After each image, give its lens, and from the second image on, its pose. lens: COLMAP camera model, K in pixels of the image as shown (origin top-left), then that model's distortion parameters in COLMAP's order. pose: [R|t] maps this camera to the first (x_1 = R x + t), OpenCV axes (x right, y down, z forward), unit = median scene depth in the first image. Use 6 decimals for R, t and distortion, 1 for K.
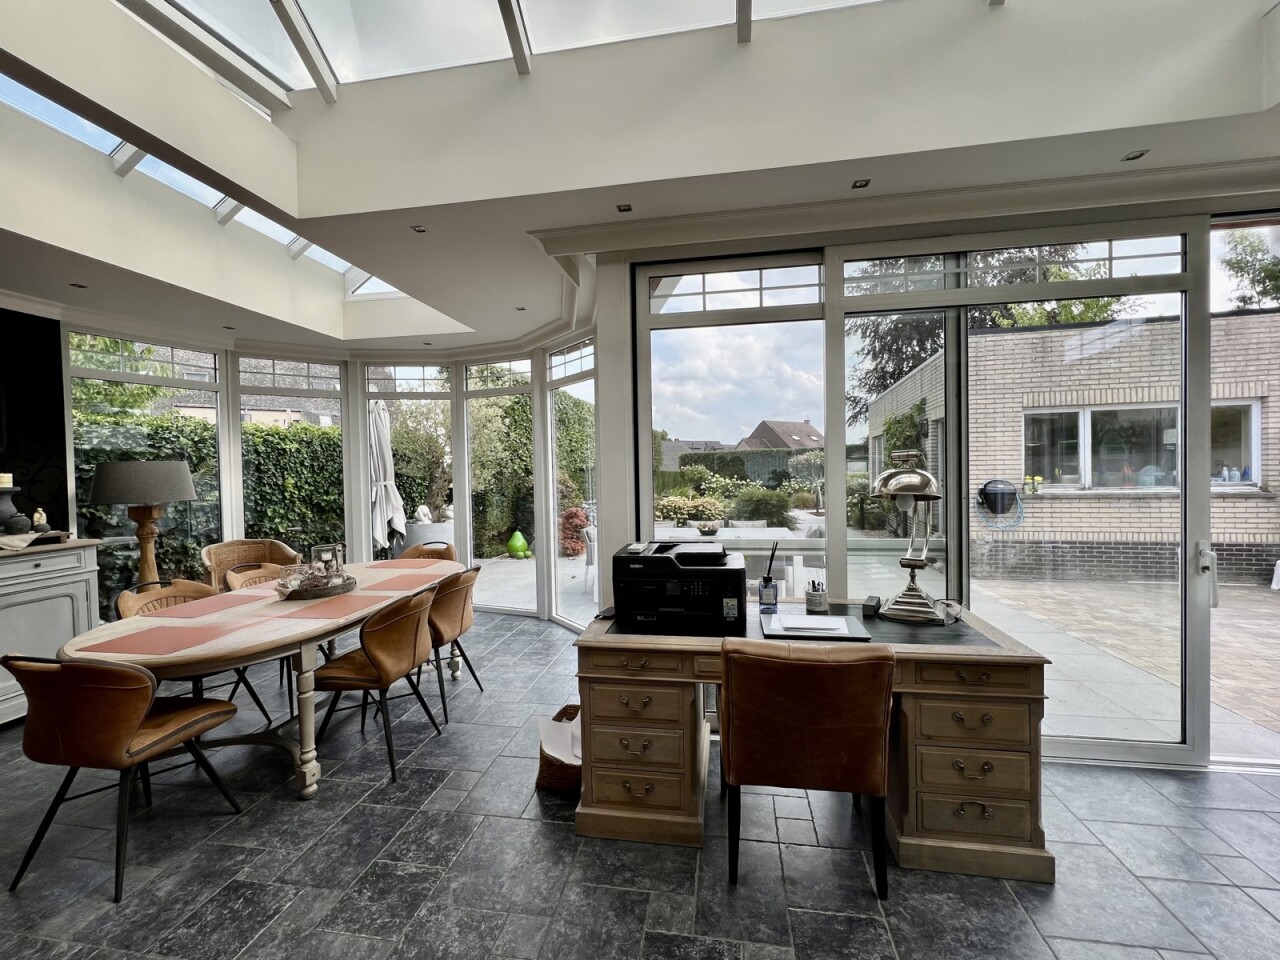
lens RADIAL K [[516.5, 0, 644.8], [0, 516.5, 478.5], [0, 0, 1]] dist [0.000941, 0.000218]
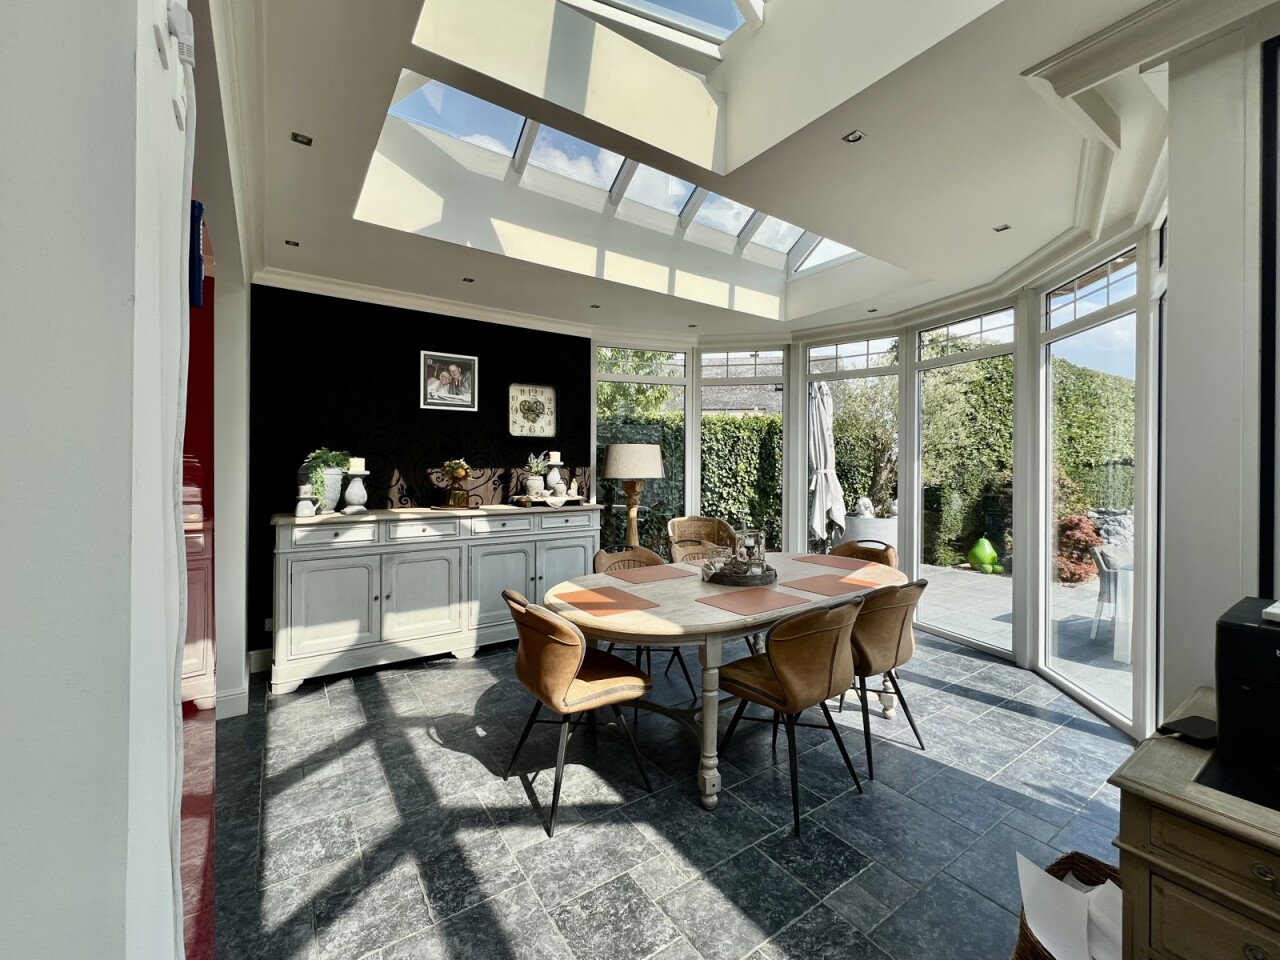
lens RADIAL K [[516.5, 0, 646.1], [0, 516.5, 468.2], [0, 0, 1]] dist [0.000941, 0.000218]
pose [[0.680315, 0.025043, -0.732492, -0.041851], [-0.031241, 0.999499, 0.005156, 0.012560], [0.732254, 0.019376, 0.680756, 0.156936]]
